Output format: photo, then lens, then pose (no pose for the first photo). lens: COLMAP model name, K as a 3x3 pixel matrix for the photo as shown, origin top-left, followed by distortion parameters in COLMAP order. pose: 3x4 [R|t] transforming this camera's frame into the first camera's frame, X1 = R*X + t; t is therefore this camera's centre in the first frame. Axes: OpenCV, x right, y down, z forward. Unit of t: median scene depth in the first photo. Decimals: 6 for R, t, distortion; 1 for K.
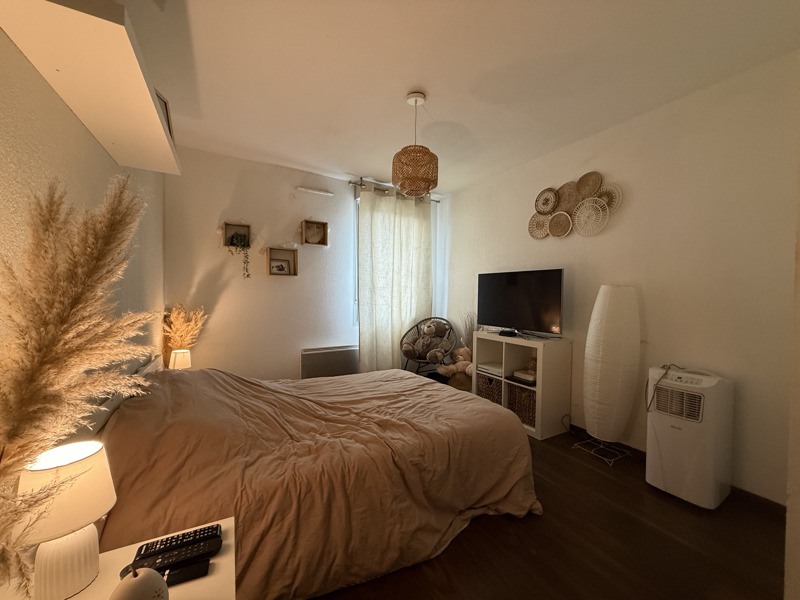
lens RADIAL K [[319.2, 0, 397.6], [0, 319.2, 300.5], [0, 0, 1]] dist [0.000655, 0.000196]
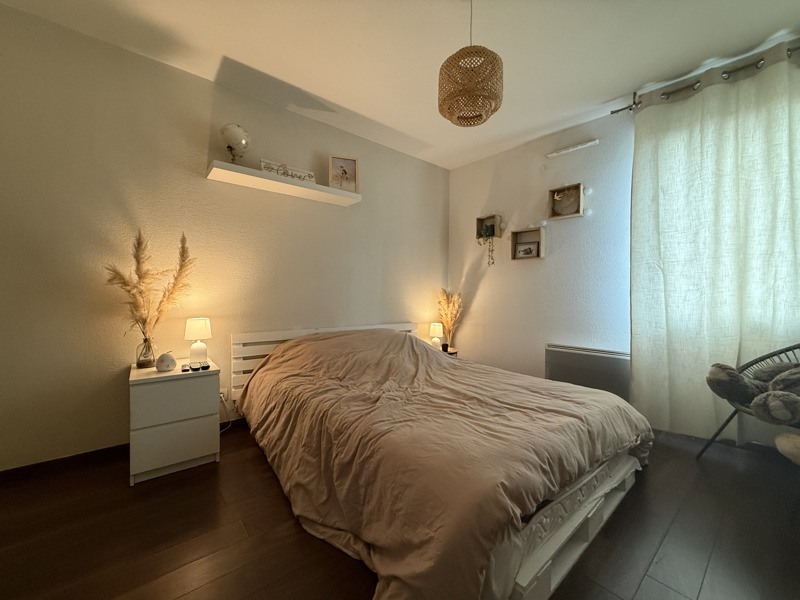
lens RADIAL K [[319.2, 0, 397.6], [0, 319.2, 298.8], [0, 0, 1]] dist [0.000655, 0.000196]
pose [[0.187047, 0.000089, -0.982351, 0.472311], [-0.026663, 0.999632, -0.004986, 0.050087], [0.981989, 0.027125, 0.186981, 0.461238]]
